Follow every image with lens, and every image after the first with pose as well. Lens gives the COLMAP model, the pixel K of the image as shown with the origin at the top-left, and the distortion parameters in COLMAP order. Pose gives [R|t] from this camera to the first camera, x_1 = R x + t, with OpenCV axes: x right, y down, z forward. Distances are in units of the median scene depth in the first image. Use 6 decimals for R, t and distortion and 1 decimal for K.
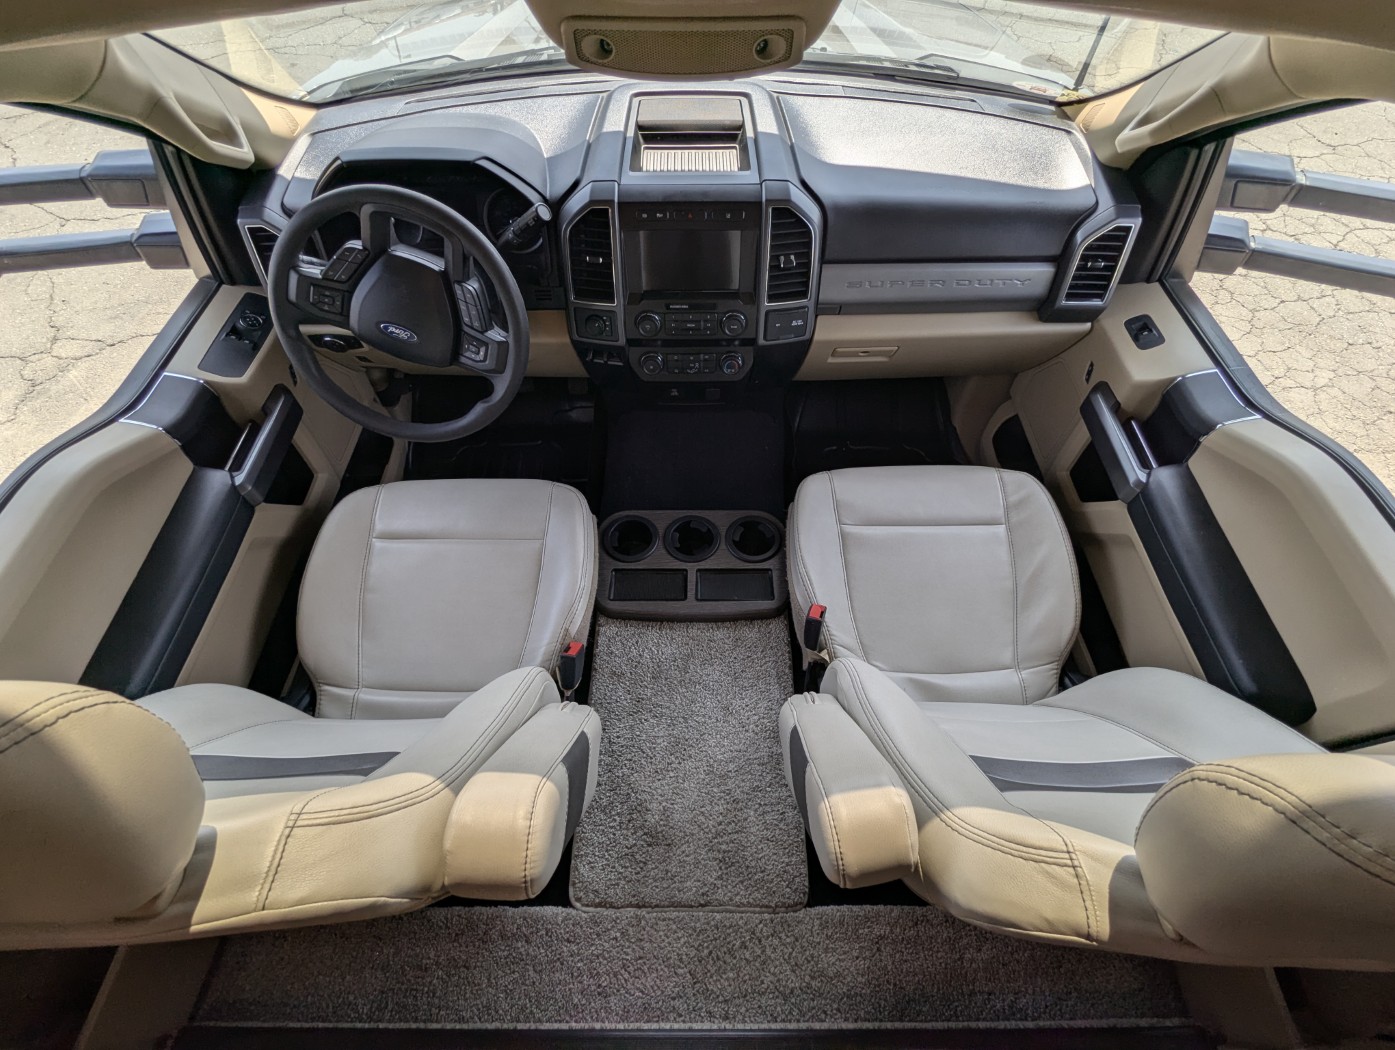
lens RADIAL K [[662.8, 0, 696.5], [0, 662.8, 523.1], [0, 0, 1]] dist [-0.001797, 0.001128]
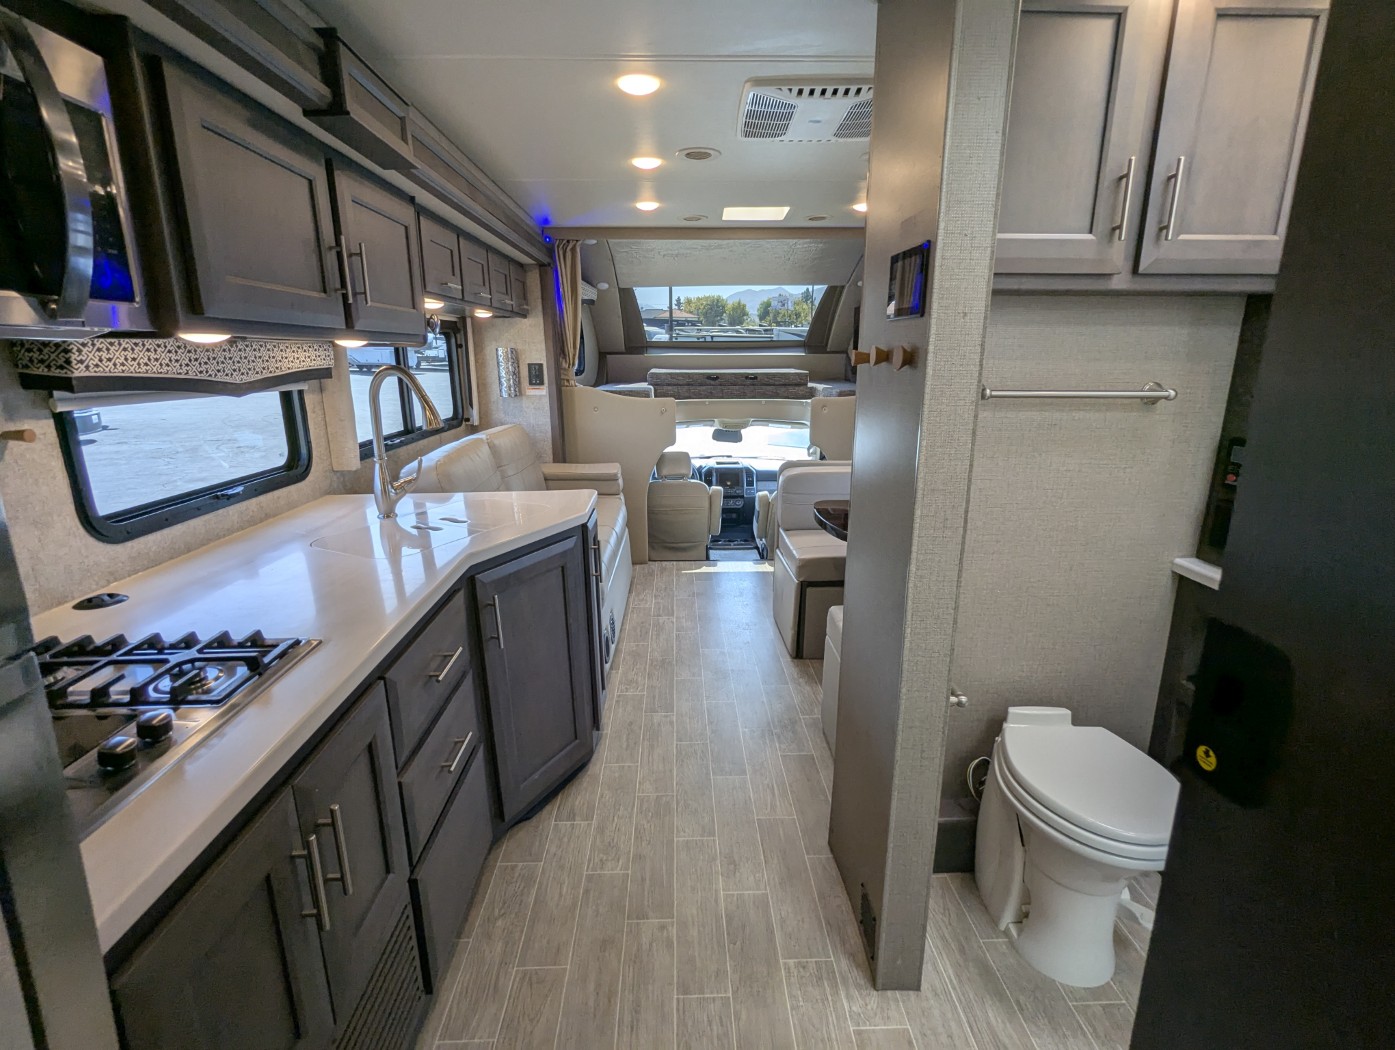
lens RADIAL K [[662.8, 0, 700.2], [0, 662.8, 524.1], [0, 0, 1]] dist [-0.001797, 0.001128]
pose [[0.999461, -0.006387, 0.032200, -0.367974], [0.026151, 0.747812, -0.663396, 2.958679], [-0.019842, 0.663880, 0.747576, -2.306049]]
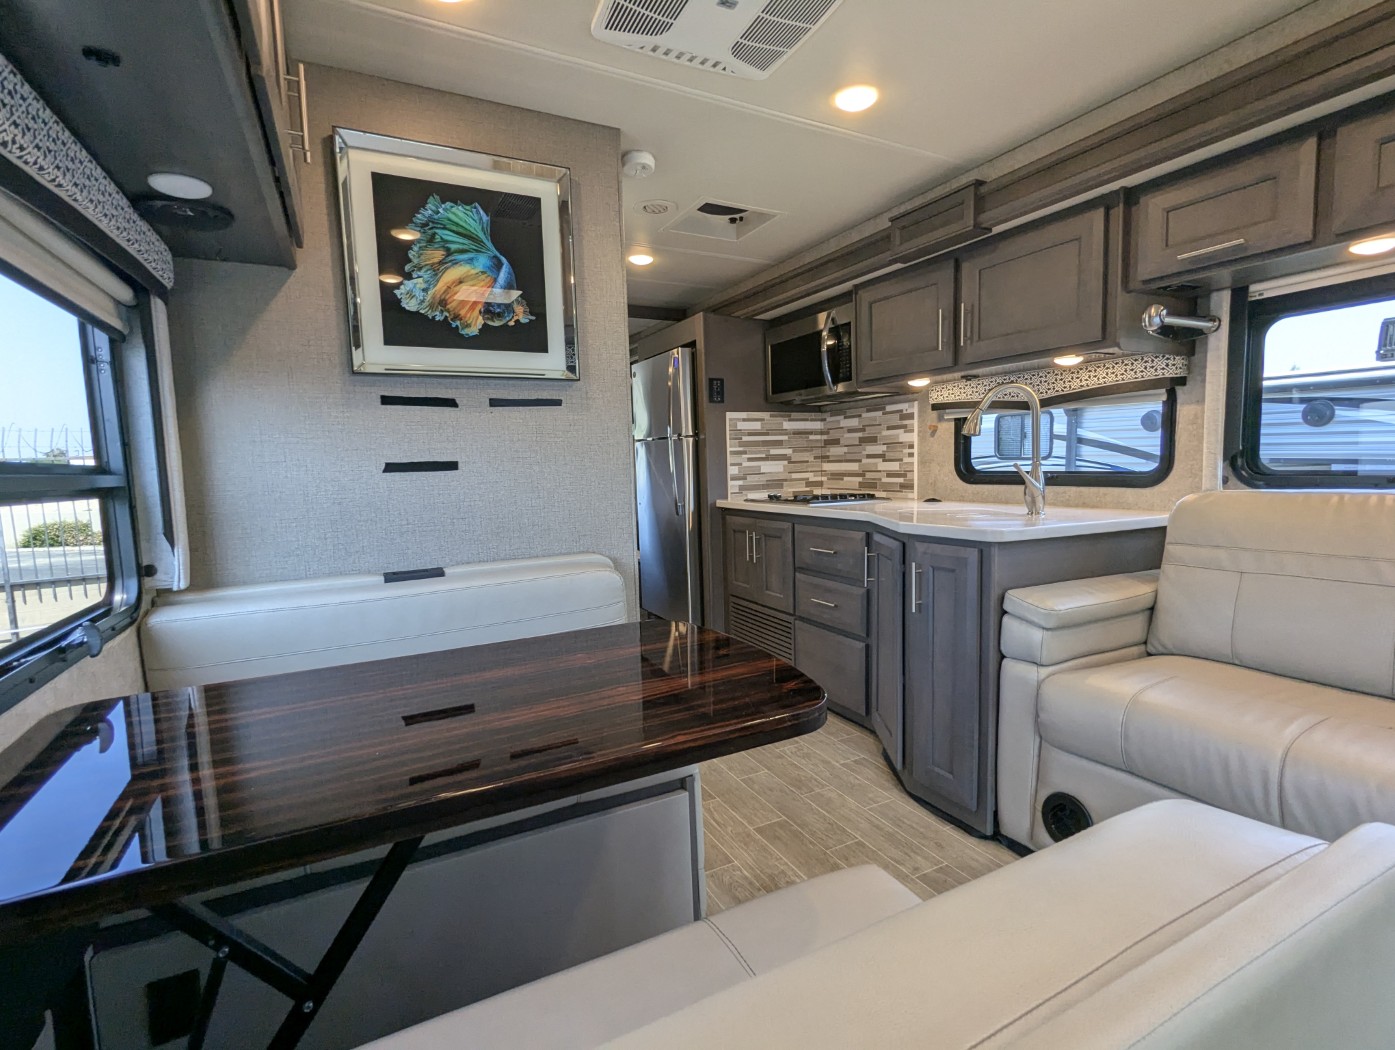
lens RADIAL K [[662.8, 0, 697.0], [0, 662.8, 527.9], [0, 0, 1]] dist [-0.001797, 0.001128]
pose [[-0.892230, 0.072247, -0.445765, 0.646887], [-0.356792, 0.492310, 0.793934, 0.570253], [0.276814, 0.867417, -0.413476, -0.419887]]
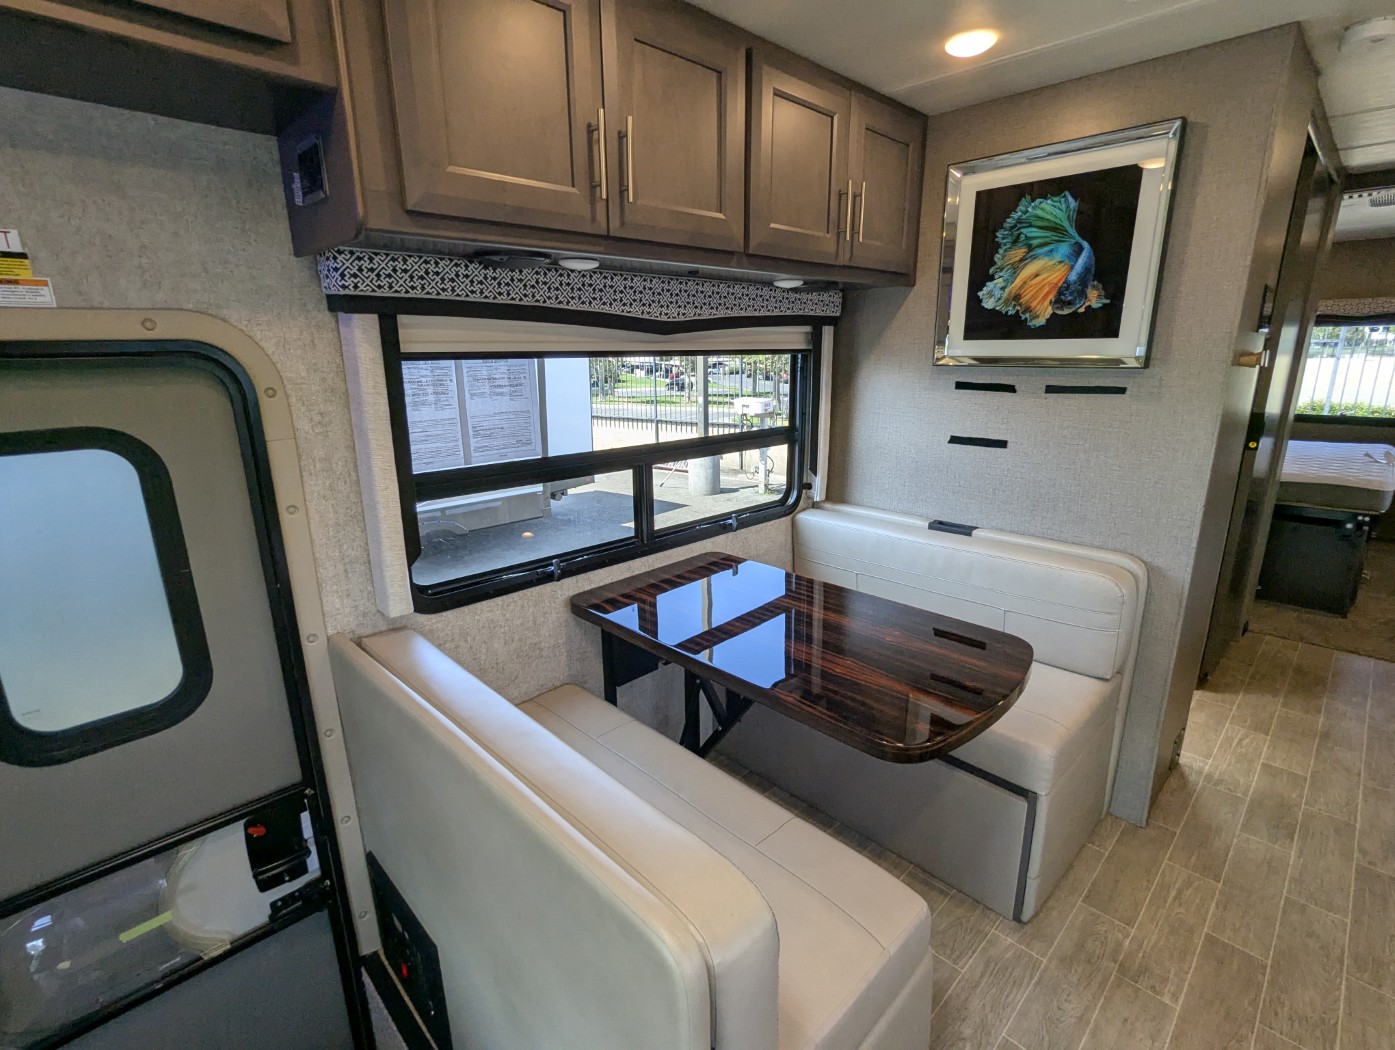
lens RADIAL K [[662.8, 0, 696.3], [0, 662.8, 524.8], [0, 0, 1]] dist [-0.001797, 0.001128]
pose [[-0.694119, -0.176897, 0.697786, -0.253347], [0.604293, 0.383571, 0.698357, 0.288858], [-0.391187, 0.906411, -0.159346, -0.549882]]
